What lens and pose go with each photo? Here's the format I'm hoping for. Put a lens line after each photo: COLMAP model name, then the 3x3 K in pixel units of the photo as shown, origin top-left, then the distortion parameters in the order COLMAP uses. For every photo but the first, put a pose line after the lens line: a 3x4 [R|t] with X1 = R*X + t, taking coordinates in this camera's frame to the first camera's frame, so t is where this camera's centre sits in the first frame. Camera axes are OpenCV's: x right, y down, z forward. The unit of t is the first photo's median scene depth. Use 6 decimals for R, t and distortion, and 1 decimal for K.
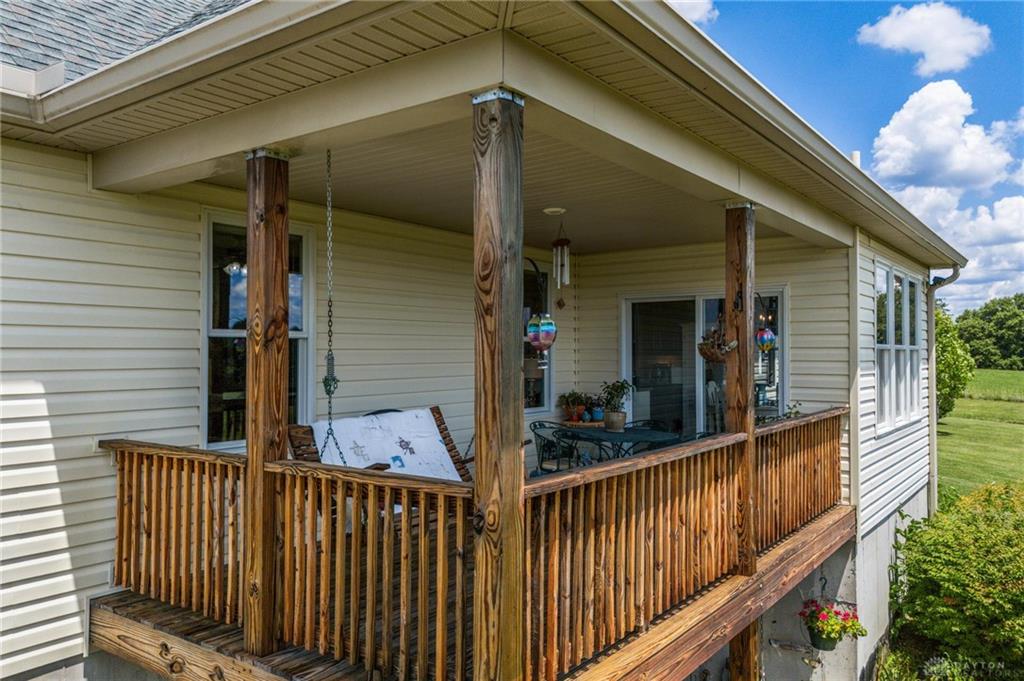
lens RADIAL K [[755.1, 0, 518.5], [0, 755.1, 339.1], [0, 0, 1]] dist [0.033421, -0.023942]
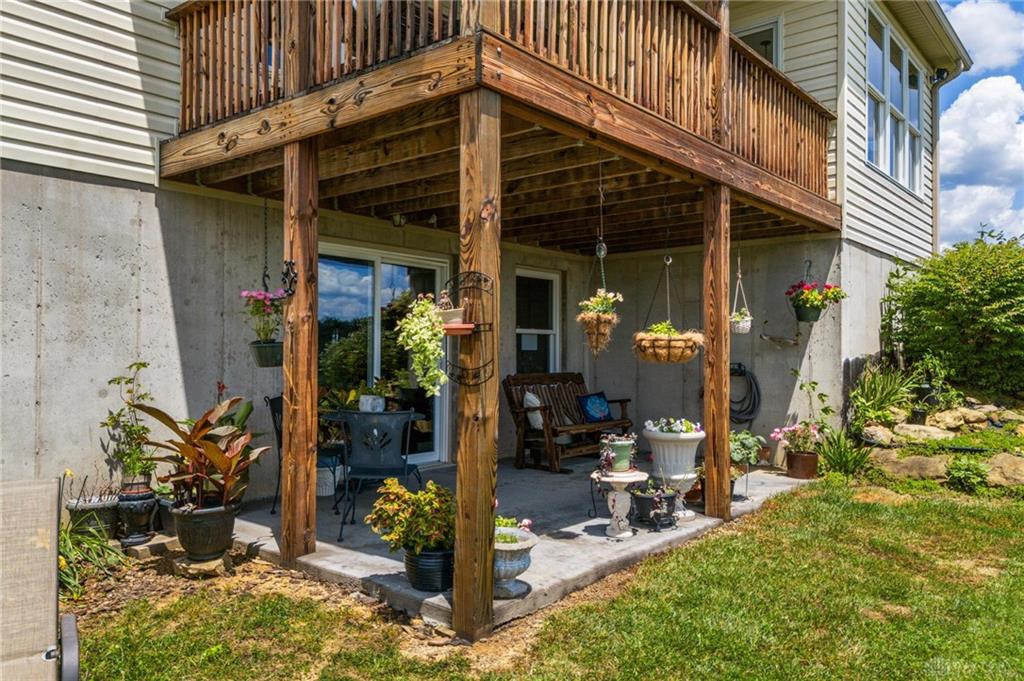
lens RADIAL K [[755.1, 0, 517.0], [0, 755.1, 342.8], [0, 0, 1]] dist [0.033421, -0.023942]
pose [[0.998485, 0.000813, -0.055027, 0.066870], [-0.000803, 1.000000, 0.000204, 0.659113], [0.055027, -0.000159, 0.998485, -0.166947]]
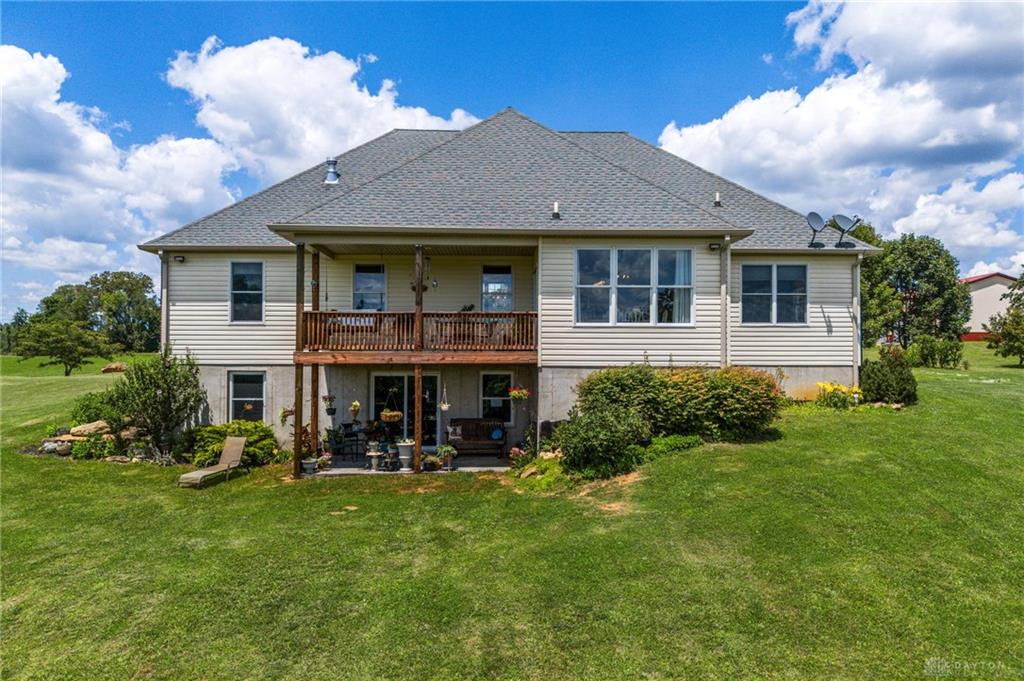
lens RADIAL K [[755.1, 0, 518.1], [0, 755.1, 337.9], [0, 0, 1]] dist [0.033421, -0.023942]
pose [[0.612540, -0.014636, -0.790304, 3.669949], [0.009820, 0.999892, -0.010907, 0.316639], [0.790378, -0.001079, 0.612618, -0.825540]]
